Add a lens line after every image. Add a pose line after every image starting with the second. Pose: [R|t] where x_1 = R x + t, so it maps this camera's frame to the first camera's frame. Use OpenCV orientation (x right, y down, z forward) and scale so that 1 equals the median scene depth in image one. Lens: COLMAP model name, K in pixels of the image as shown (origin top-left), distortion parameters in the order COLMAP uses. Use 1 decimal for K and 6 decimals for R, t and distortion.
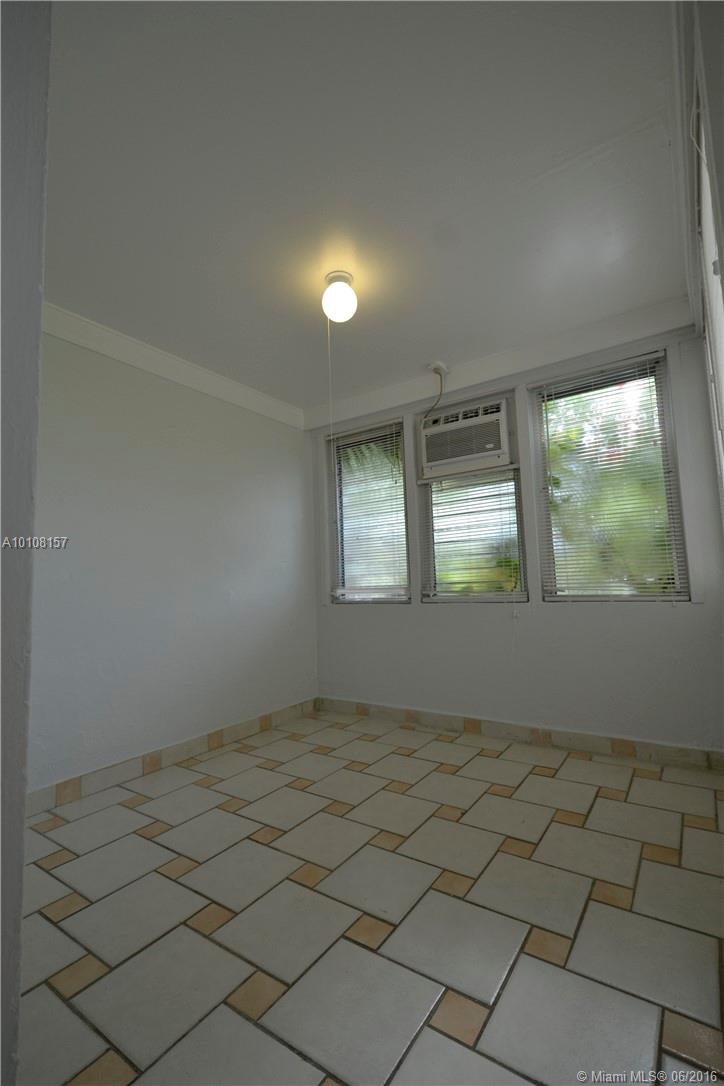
lens RADIAL K [[479.9, 0, 367.1], [0, 479.9, 541.8], [0, 0, 1]] dist [0.003708, 0.000495]
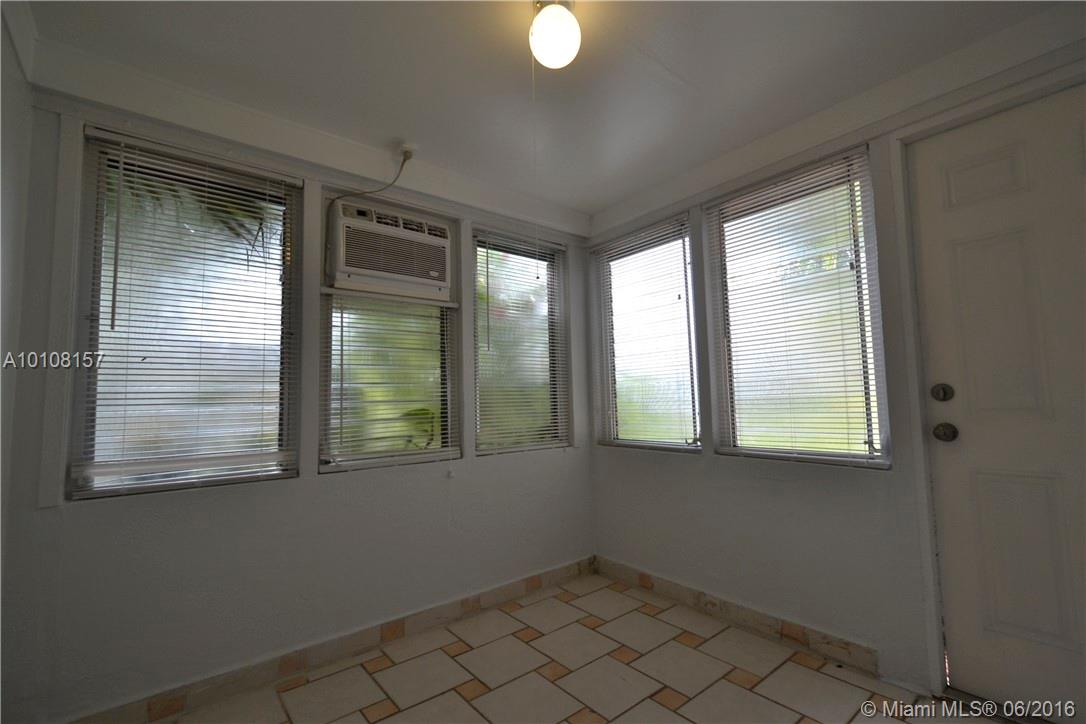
lens RADIAL K [[479.9, 0, 551.0], [0, 479.9, 360.5], [0, 0, 1]] dist [0.003708, 0.000495]
pose [[0.272727, 0.101626, 0.956709, -0.474436], [-0.075103, 0.993620, -0.084138, 0.005917], [-0.959156, -0.048906, 0.278619, 0.563863]]
